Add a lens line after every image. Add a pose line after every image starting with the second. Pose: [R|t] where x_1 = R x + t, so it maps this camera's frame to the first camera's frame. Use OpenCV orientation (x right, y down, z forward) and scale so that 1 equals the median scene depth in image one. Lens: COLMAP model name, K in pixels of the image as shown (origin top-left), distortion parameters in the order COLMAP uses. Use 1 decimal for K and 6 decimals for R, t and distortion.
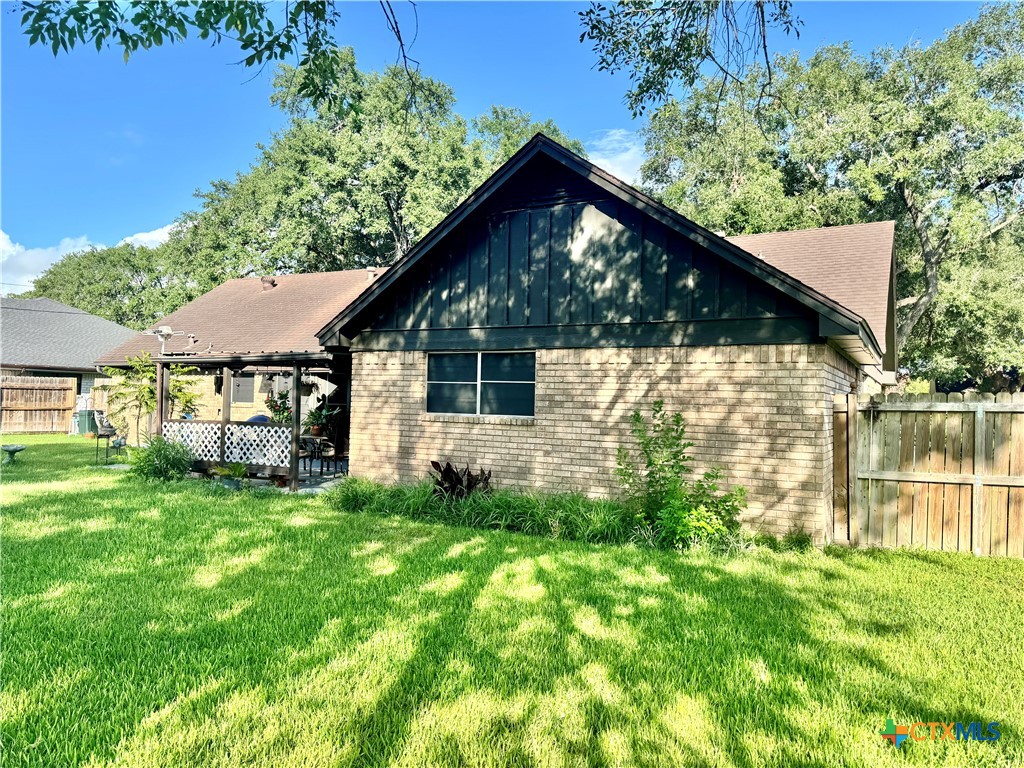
lens RADIAL K [[715.6, 0, 512.0], [0, 715.6, 384.0], [0, 0, 1]] dist [0.131185, -0.157815]
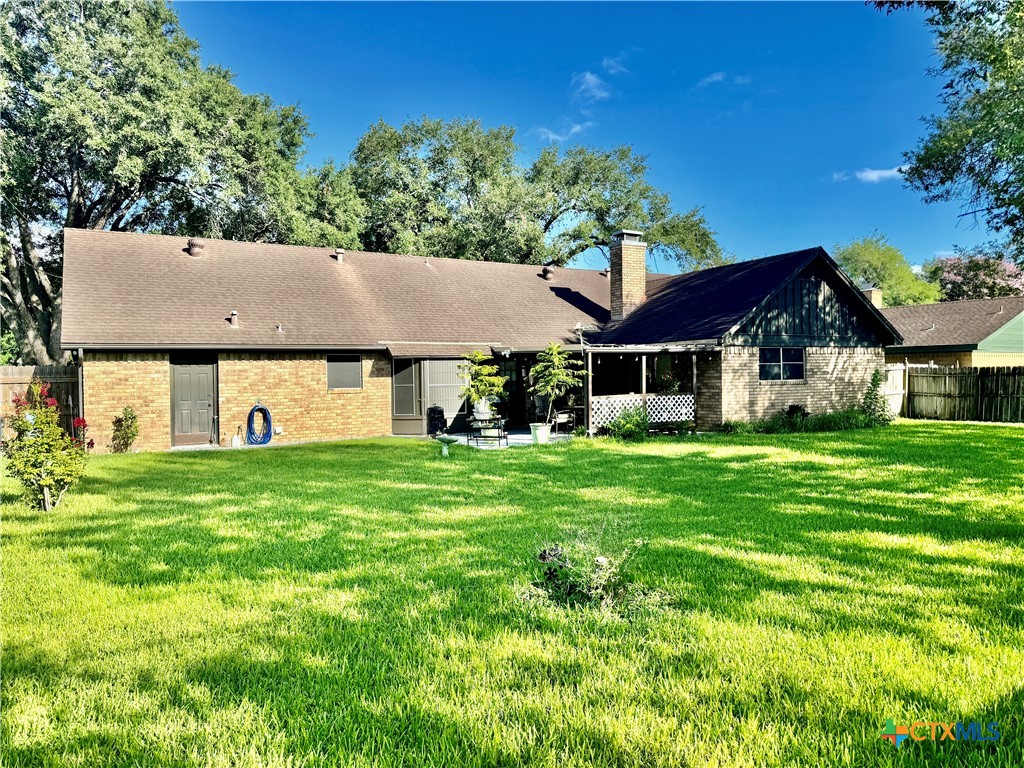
lens RADIAL K [[715.6, 0, 512.0], [0, 715.6, 384.0], [0, 0, 1]] dist [0.131185, -0.157815]
pose [[0.512367, -0.042954, 0.857692, -2.037371], [0.008966, 0.998961, 0.044673, -0.038499], [-0.858720, -0.015198, 0.512220, 0.611557]]
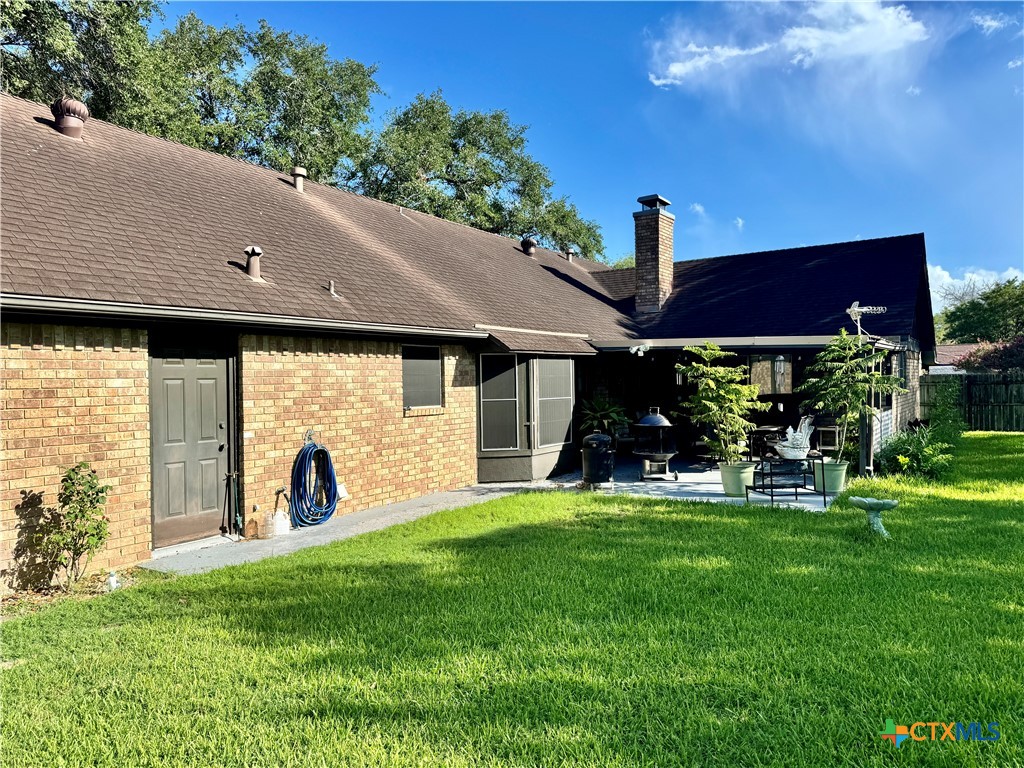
lens RADIAL K [[715.6, 0, 512.0], [0, 715.6, 384.0], [0, 0, 1]] dist [0.131185, -0.157815]
pose [[0.072820, -0.032047, 0.996830, -1.691195], [-0.006517, 0.999447, 0.032608, -0.015374], [-0.997324, -0.008871, 0.072571, 1.700820]]
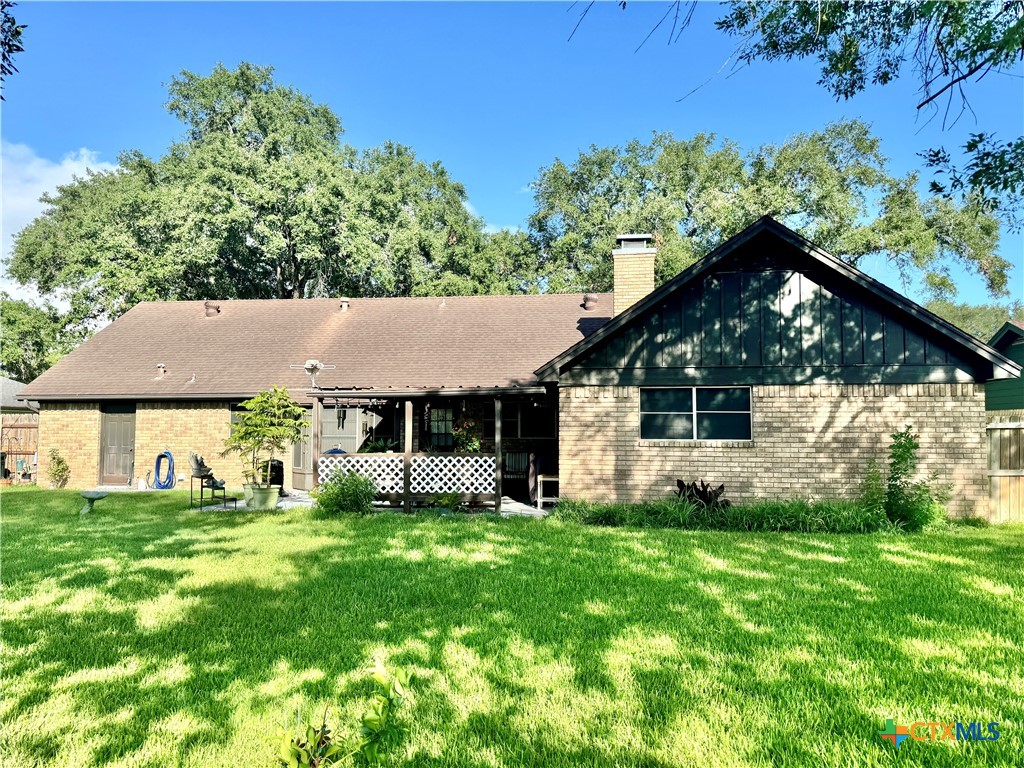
lens RADIAL K [[715.6, 0, 512.0], [0, 715.6, 384.0], [0, 0, 1]] dist [0.131185, -0.157815]
pose [[0.929526, -0.000042, 0.368757, -0.757129], [0.013371, 0.999346, -0.033590, -0.013399], [-0.368515, 0.036154, 0.928919, -0.007784]]
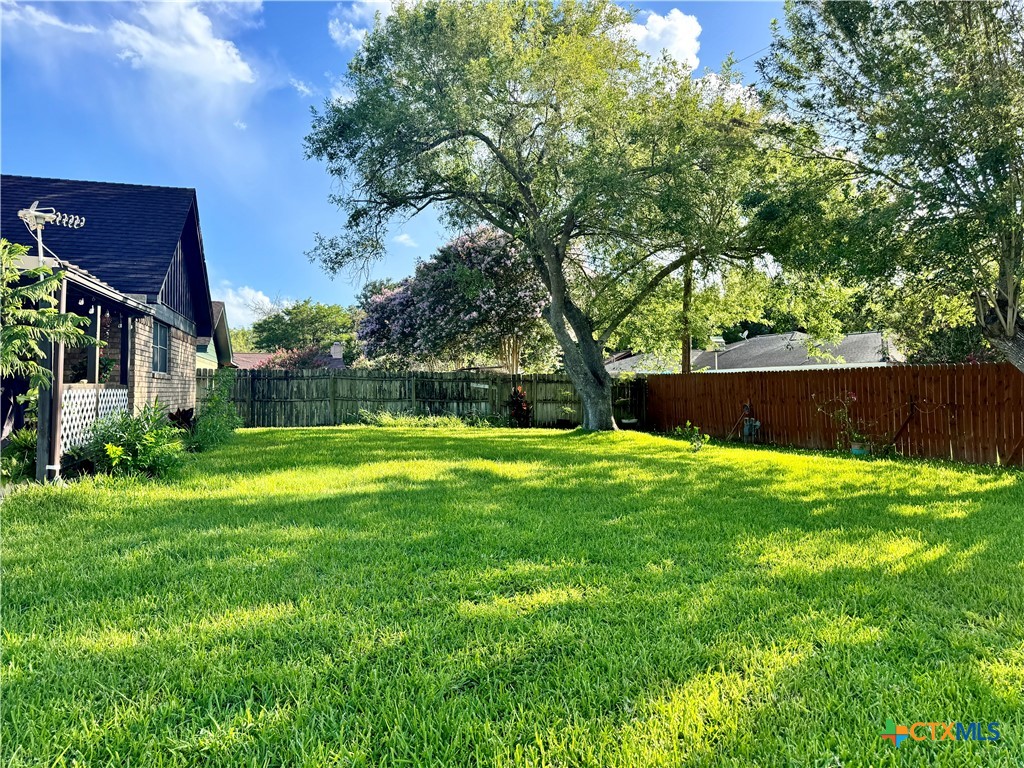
lens RADIAL K [[719.8, 0, 512.0], [0, 719.8, 384.0], [0, 0, 1]] dist [-0.001219, -0.000698]
pose [[-0.710176, -0.020126, 0.703736, -1.363732], [-0.037013, 0.999276, -0.008774, 0.050699], [-0.703050, -0.032278, -0.710407, 1.436580]]
